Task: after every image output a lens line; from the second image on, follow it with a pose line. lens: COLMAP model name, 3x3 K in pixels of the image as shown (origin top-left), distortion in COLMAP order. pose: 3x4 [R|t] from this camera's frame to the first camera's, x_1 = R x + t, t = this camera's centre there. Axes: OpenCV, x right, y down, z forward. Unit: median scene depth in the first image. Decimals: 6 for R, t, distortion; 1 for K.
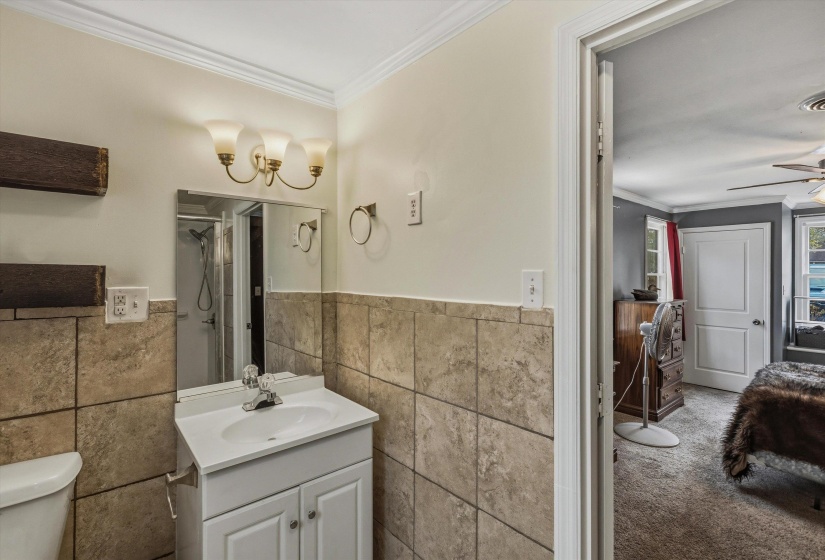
lens RADIAL K [[373.1, 0, 414.0], [0, 373.1, 273.4], [0, 0, 1]] dist [0.004369, -0.002042]
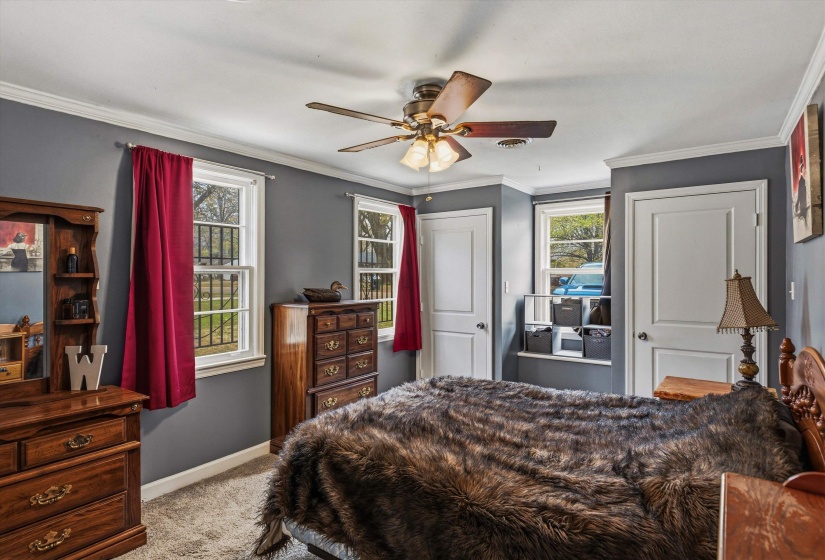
lens RADIAL K [[432.6, 0, 417.7], [0, 432.6, 275.0], [0, 0, 1]] dist [0.001945, 0.000434]
pose [[0.970523, -0.005002, 0.240957, 0.509228], [0.005571, 0.999983, -0.001679, 0.015989], [-0.240944, 0.002972, 0.970534, 0.083056]]
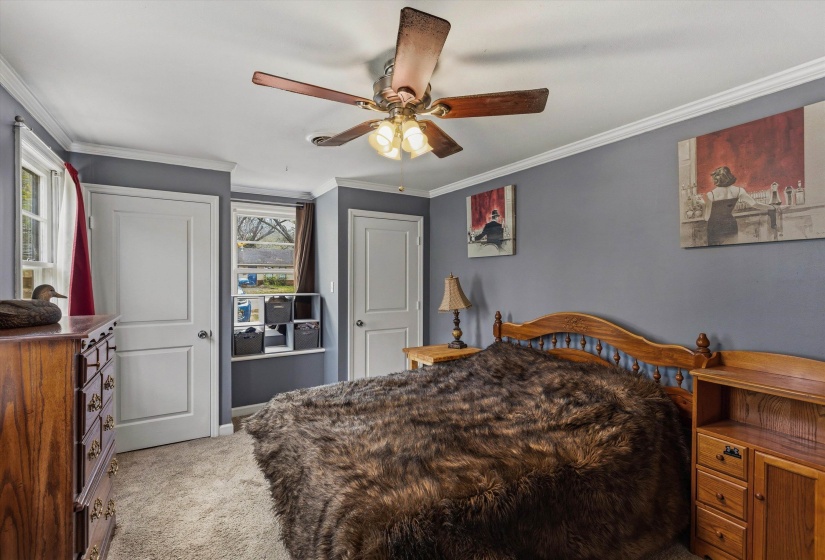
lens RADIAL K [[373.1, 0, 390.8], [0, 373.1, 281.3], [0, 0, 1]] dist [0.004369, -0.002042]
pose [[0.194385, -0.015385, 0.980805, 0.275278], [-0.001367, 0.999872, 0.015955, 0.016645], [-0.980924, -0.004442, 0.194339, 0.481394]]
